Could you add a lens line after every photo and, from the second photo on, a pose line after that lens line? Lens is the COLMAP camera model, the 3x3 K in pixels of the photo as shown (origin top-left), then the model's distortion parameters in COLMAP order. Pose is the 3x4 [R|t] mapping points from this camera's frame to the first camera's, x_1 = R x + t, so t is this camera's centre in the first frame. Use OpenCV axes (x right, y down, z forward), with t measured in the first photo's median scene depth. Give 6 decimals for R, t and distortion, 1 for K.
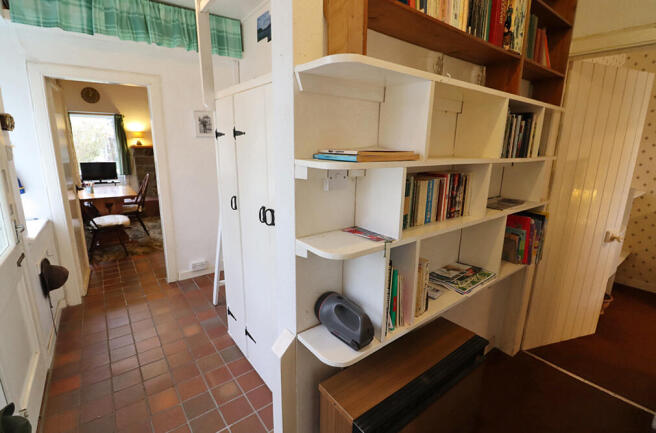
lens RADIAL K [[310.6, 0, 329.3], [0, 310.6, 216.0], [0, 0, 1]] dist [-0.006078, -0.003513]
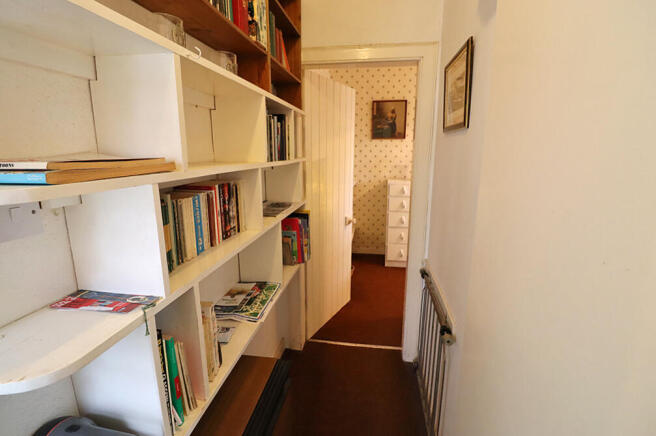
lens RADIAL K [[310.6, 0, 327.2], [0, 310.6, 214.3], [0, 0, 1]] dist [-0.006078, -0.003513]
pose [[0.726257, -0.156524, 0.669366, 0.049832], [0.169216, 0.984476, 0.046611, -0.049695], [-0.666271, 0.079416, 0.741469, 0.229184]]
